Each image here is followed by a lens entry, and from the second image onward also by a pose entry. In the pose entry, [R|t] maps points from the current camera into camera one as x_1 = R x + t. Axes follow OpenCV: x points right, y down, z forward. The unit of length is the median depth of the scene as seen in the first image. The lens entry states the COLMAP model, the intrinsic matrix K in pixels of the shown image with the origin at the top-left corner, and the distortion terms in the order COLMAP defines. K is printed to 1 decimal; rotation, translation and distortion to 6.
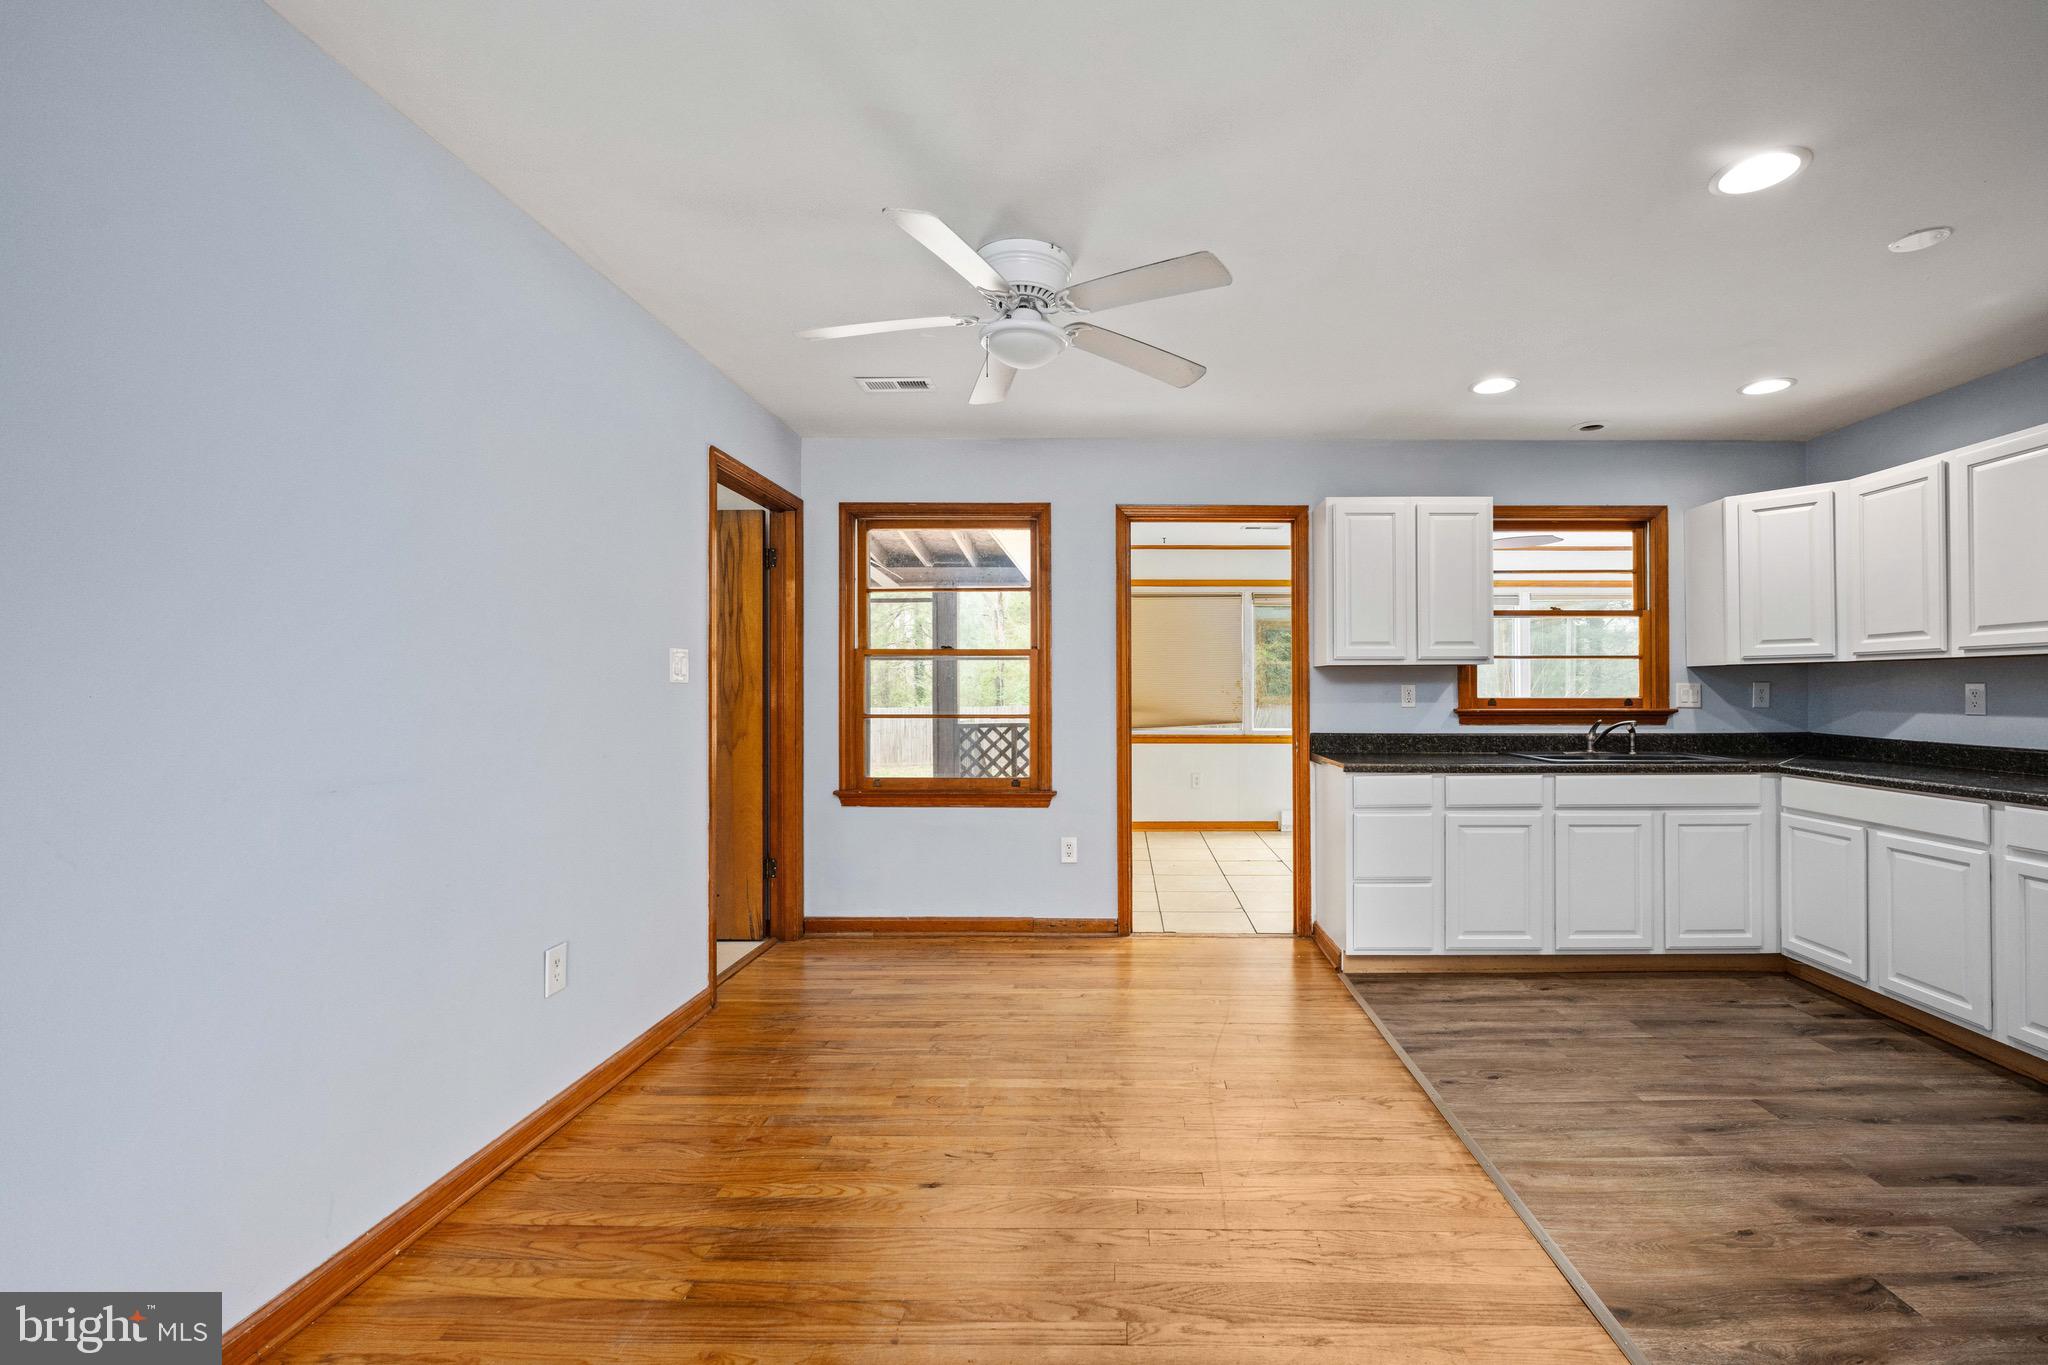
lens RADIAL K [[855.4, 0, 1175.1], [0, 855.4, 685.9], [0, 0, 1]] dist [0.000694, -0.000022]
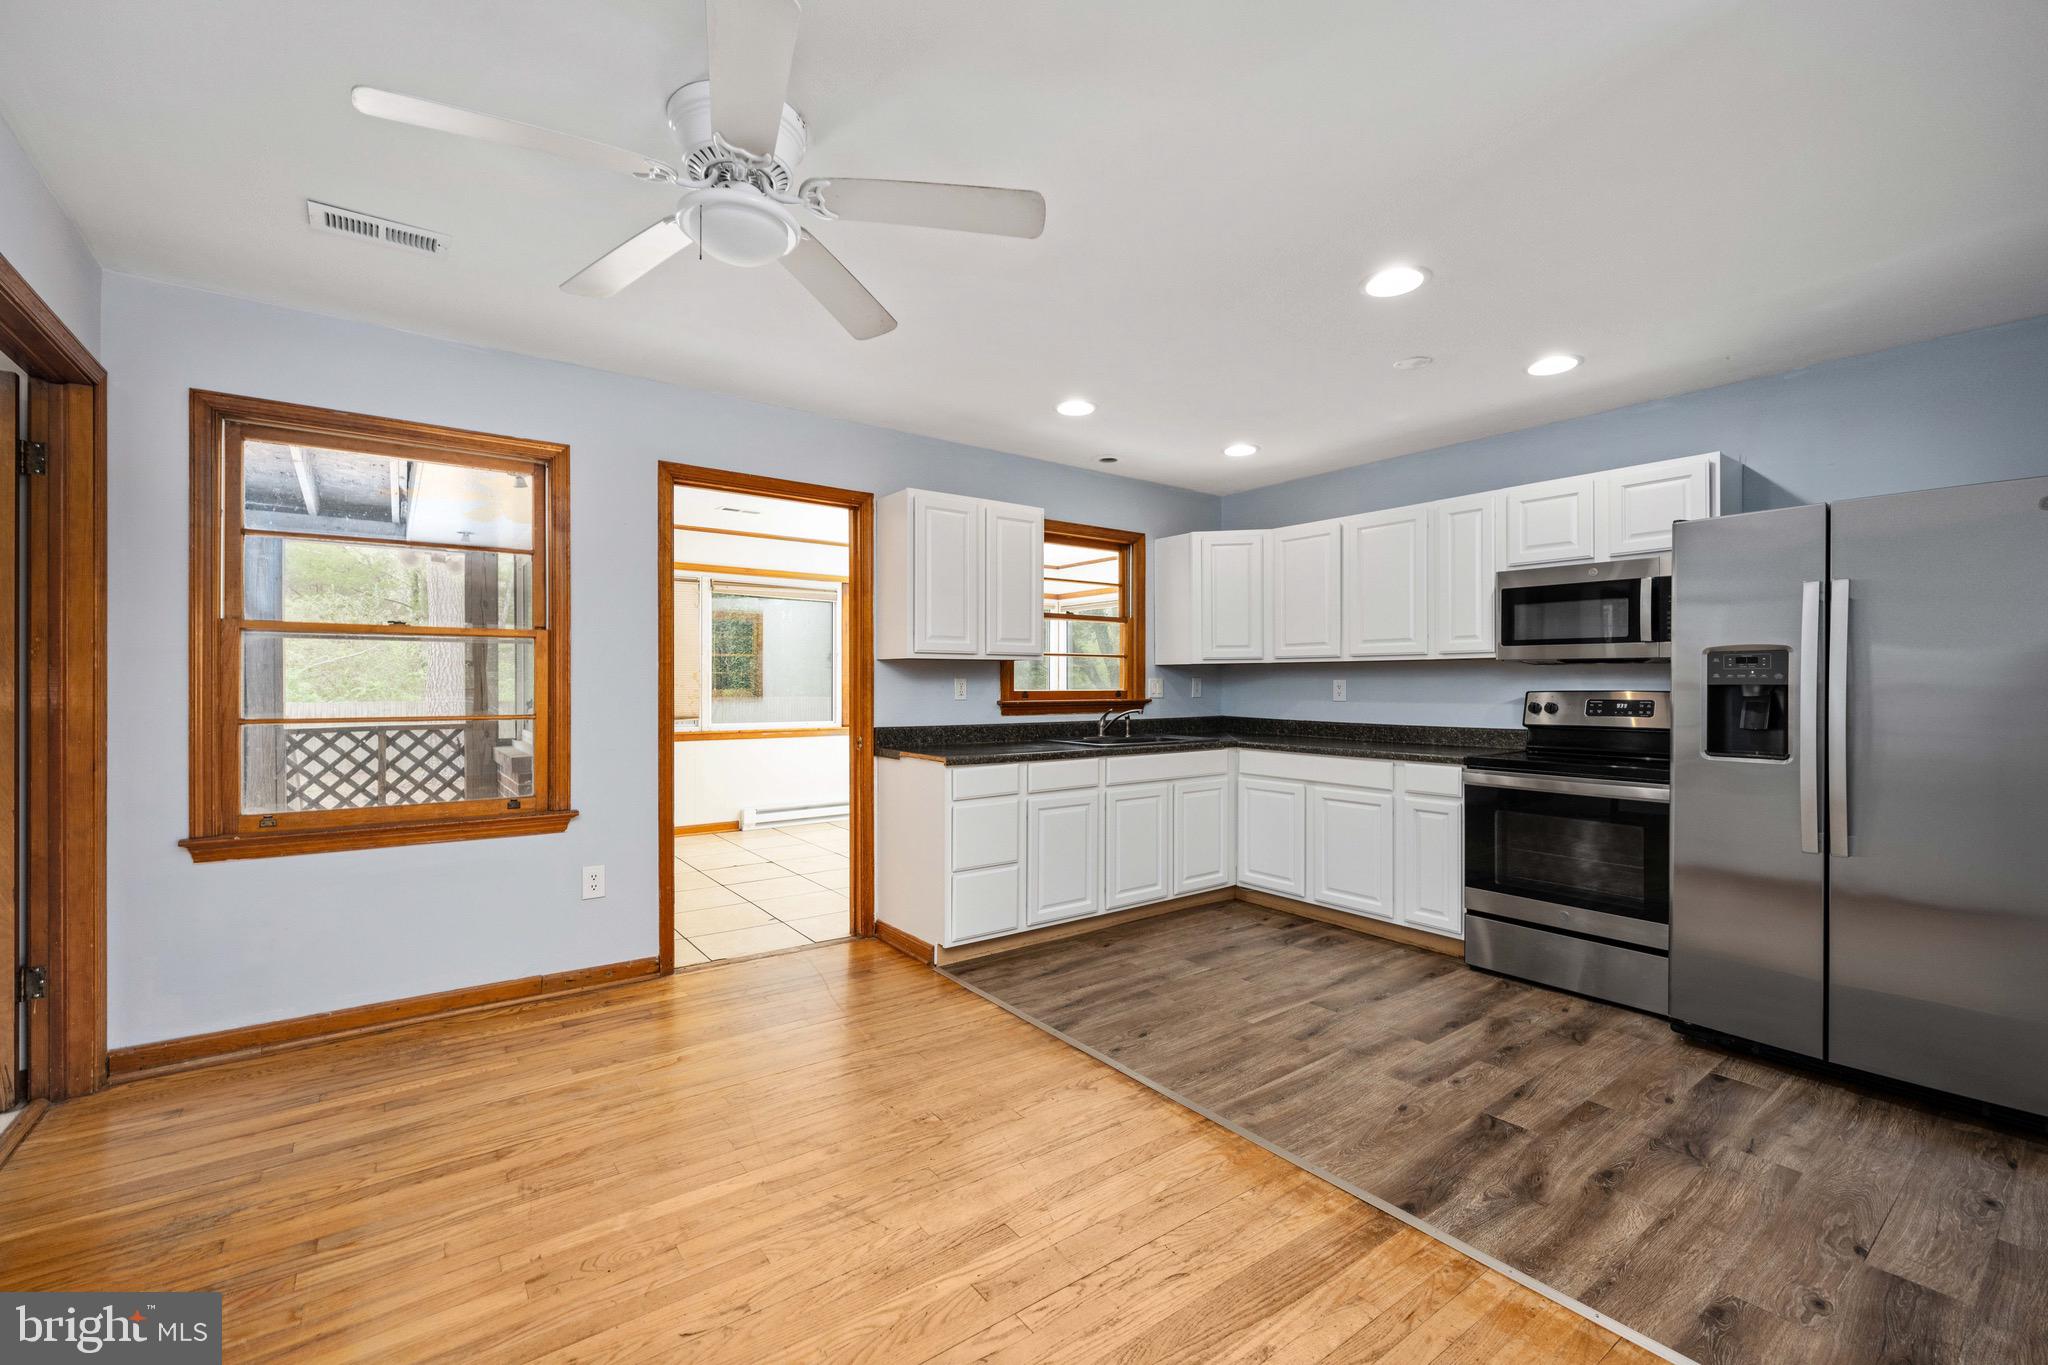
lens RADIAL K [[797.5, 0, 1024.0], [0, 797.5, 682.5], [0, 0, 1]] dist [0.000749, 0.000225]
pose [[0.823206, 0.002365, 0.567737, -0.241457], [-0.004626, 0.999986, 0.002543, 0.000884], [-0.567723, -0.004720, 0.823206, 0.172593]]
